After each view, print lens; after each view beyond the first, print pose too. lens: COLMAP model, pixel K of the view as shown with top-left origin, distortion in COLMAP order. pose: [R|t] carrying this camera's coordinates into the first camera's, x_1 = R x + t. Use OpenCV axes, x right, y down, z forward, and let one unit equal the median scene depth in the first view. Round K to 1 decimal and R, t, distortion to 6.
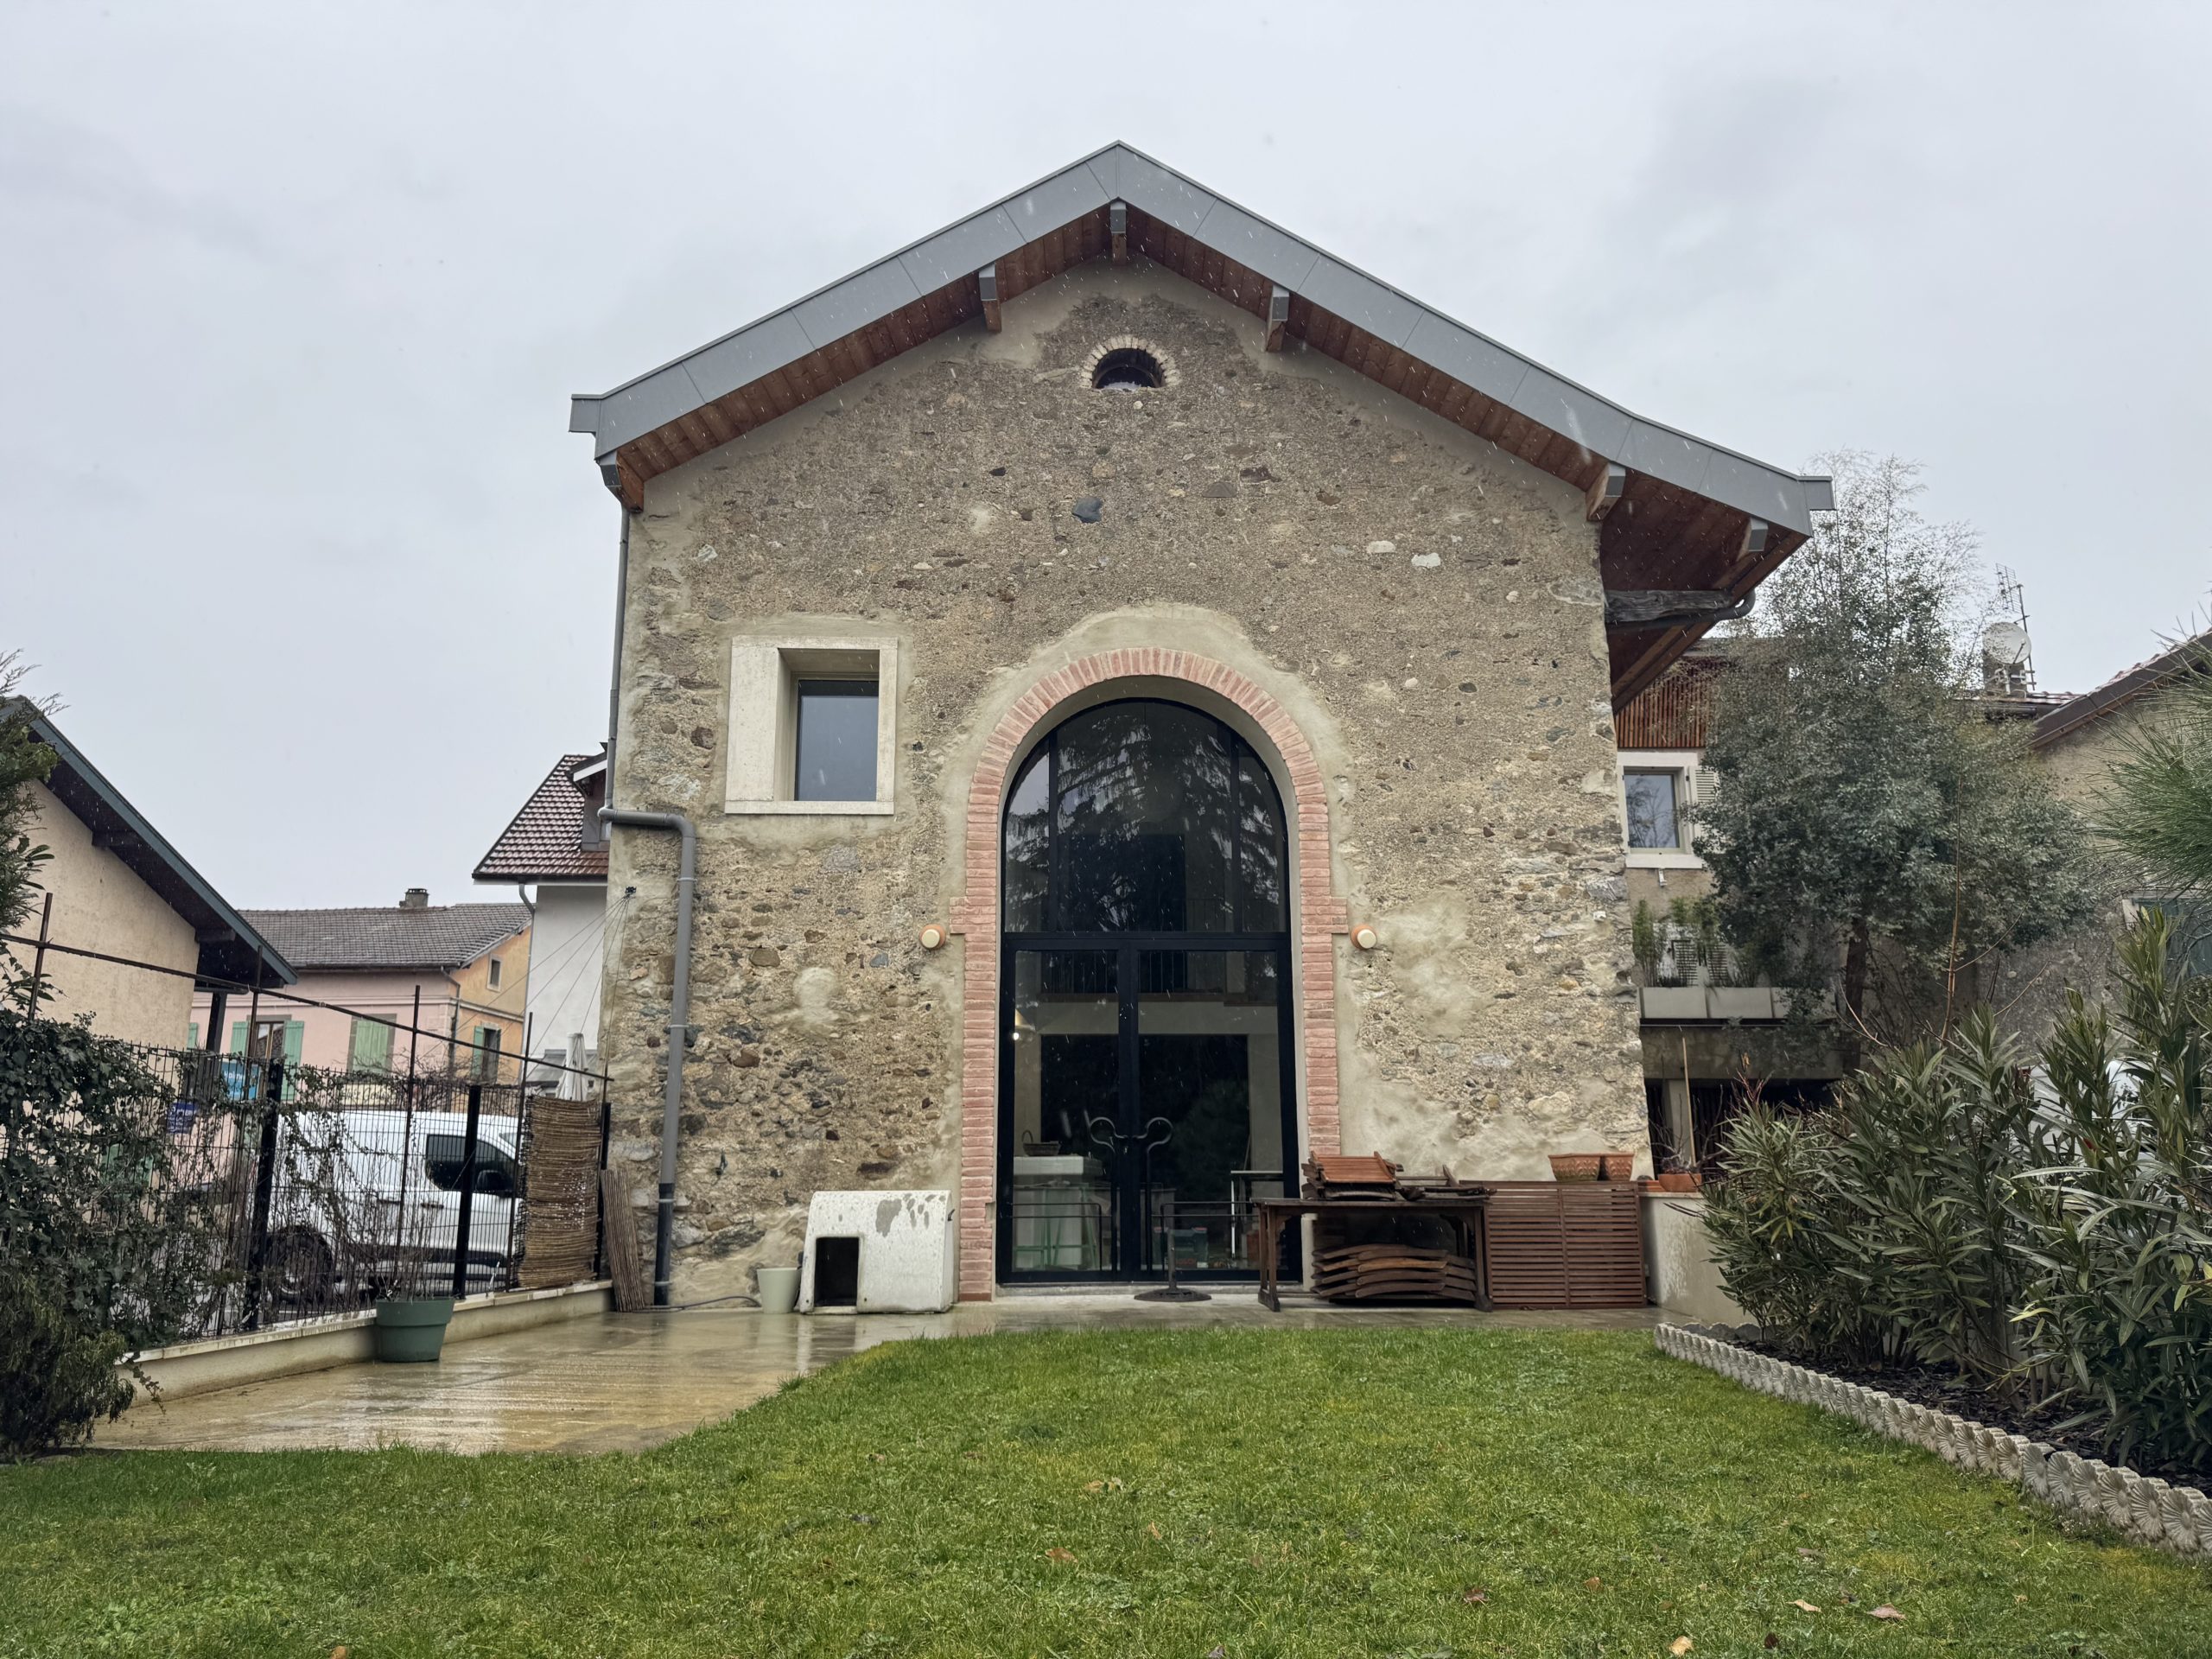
lens RADIAL K [[1607.5, 0, 1106.0], [0, 1607.5, 833.7], [0, 0, 1]] dist [0.140540, 0.000143]
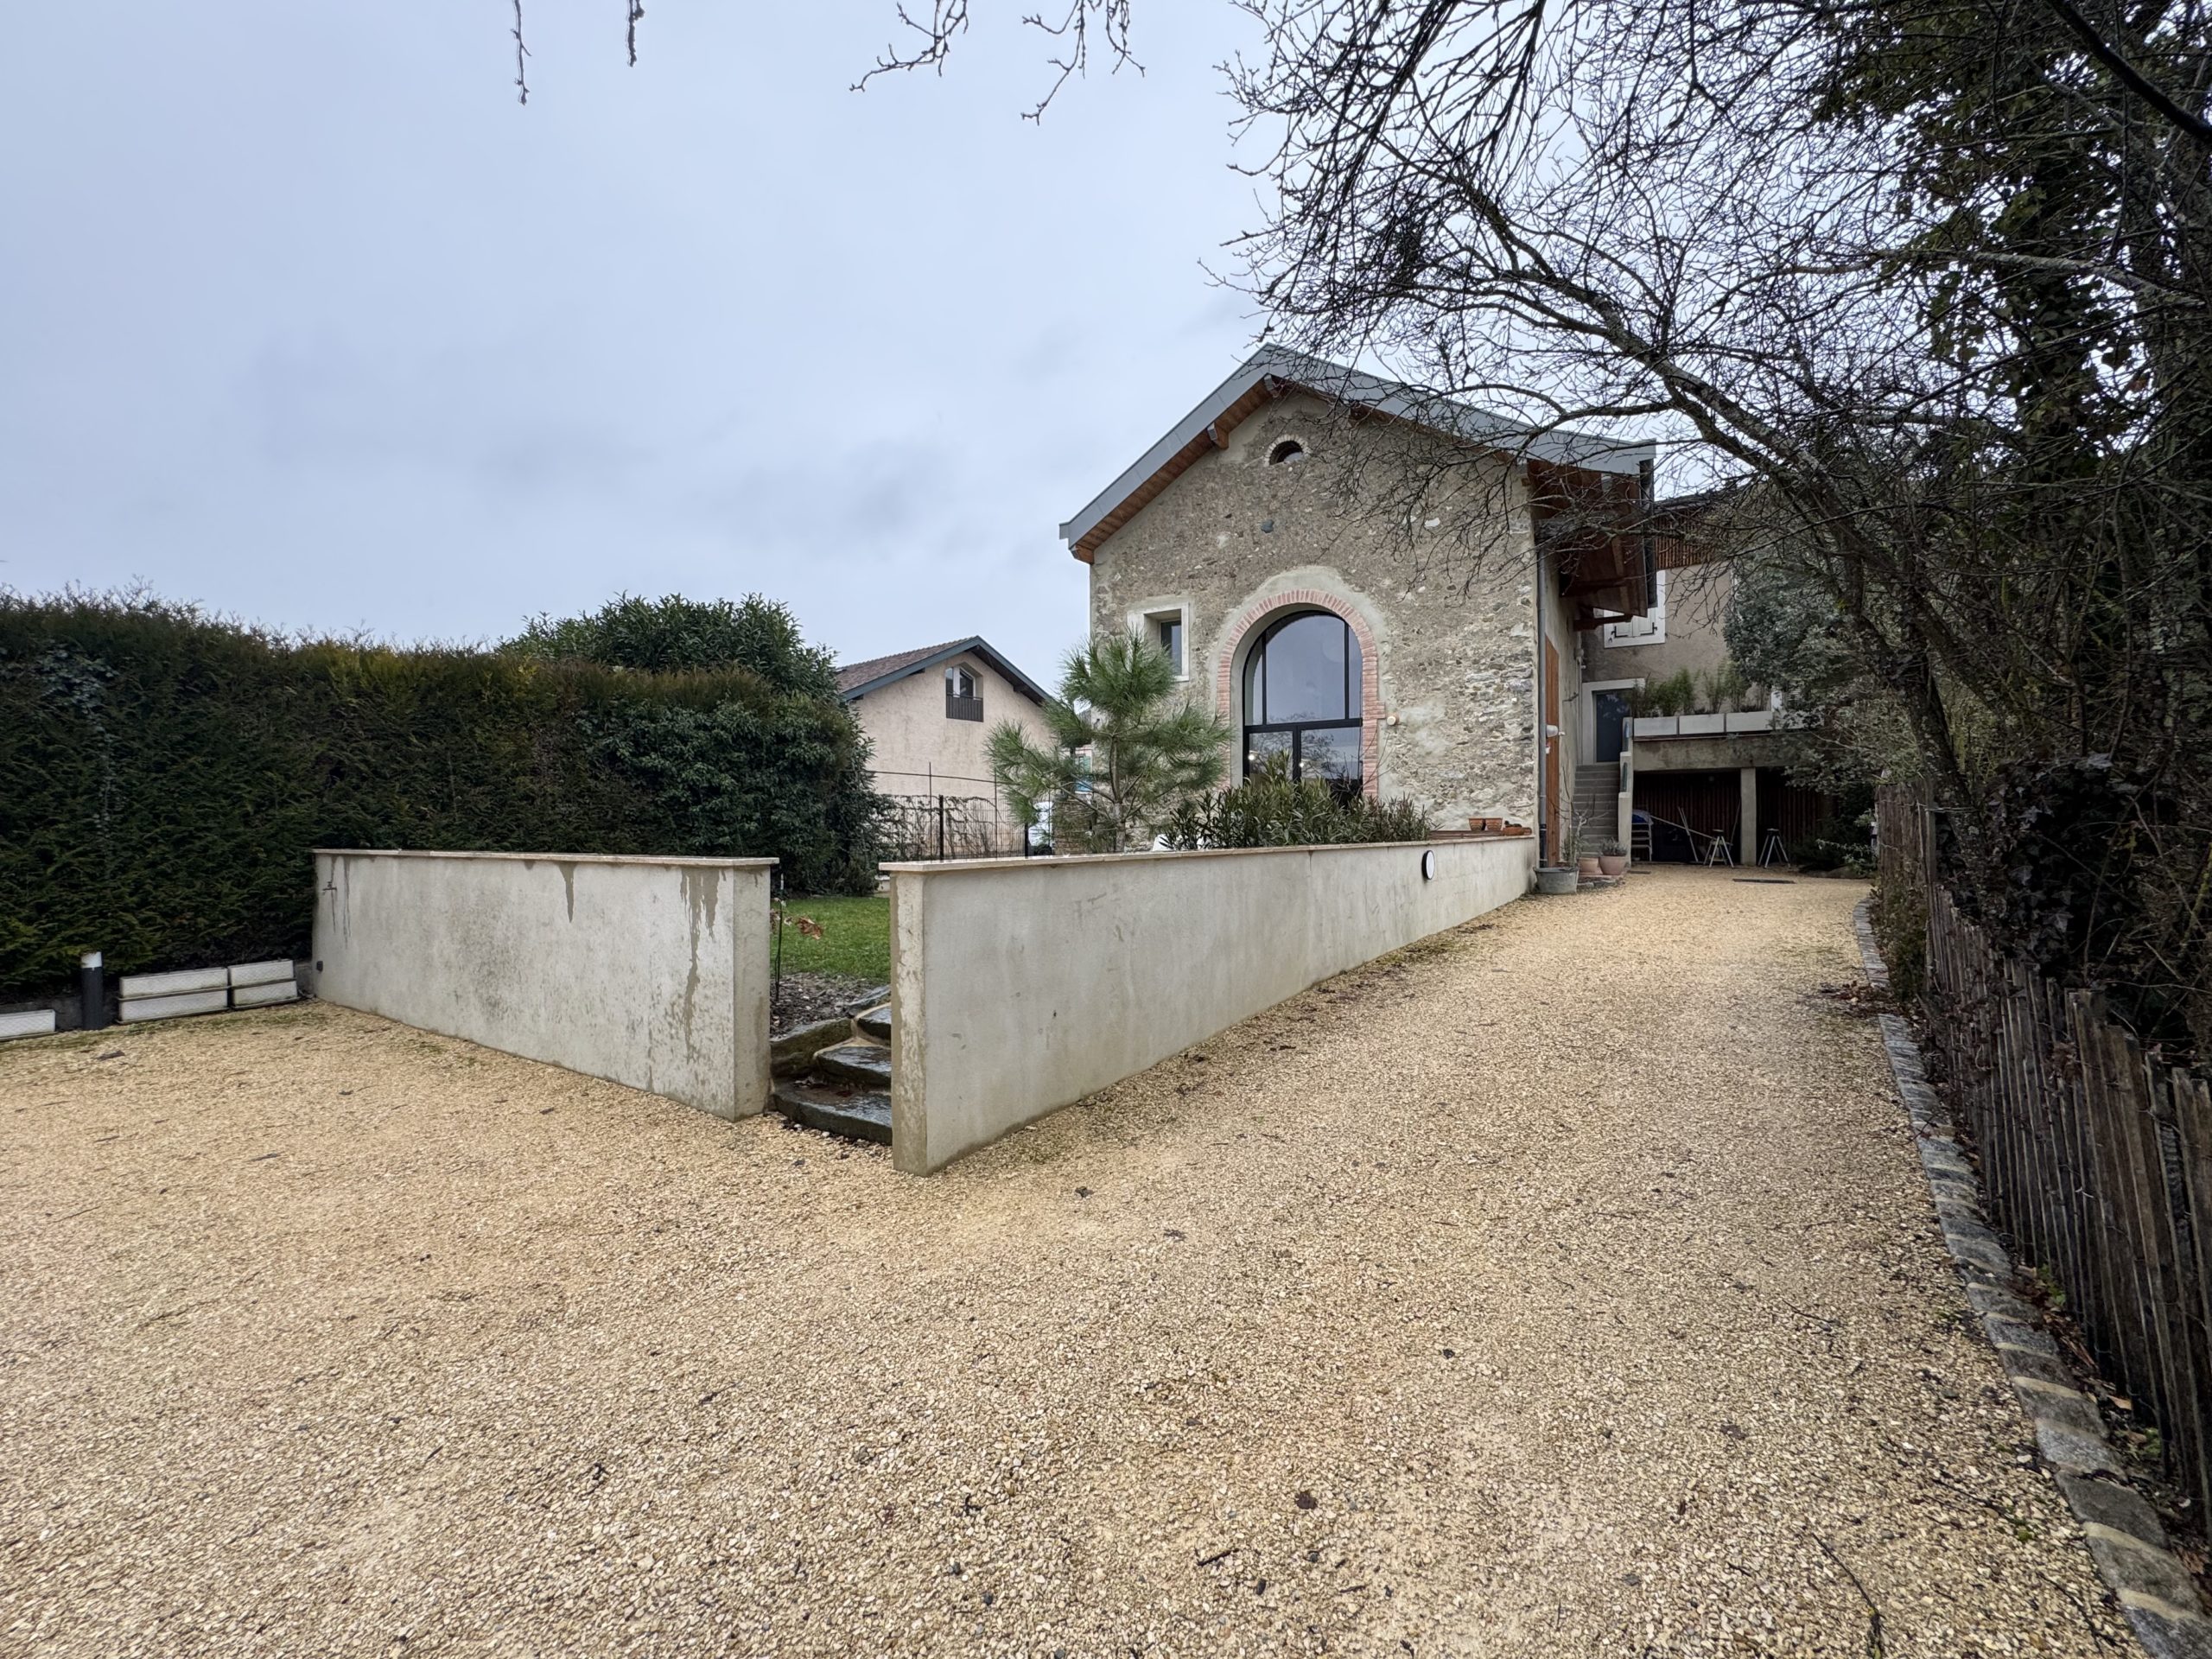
lens RADIAL K [[885.7, 0, 1107.4], [0, 885.7, 830.3], [0, 0, 1]] dist [-0.003519, 0.000200]
pose [[0.841078, 0.004312, -0.540896, 0.463718], [0.121456, 0.972929, 0.196617, -0.066702], [0.527101, -0.231066, 0.817785, -0.176734]]
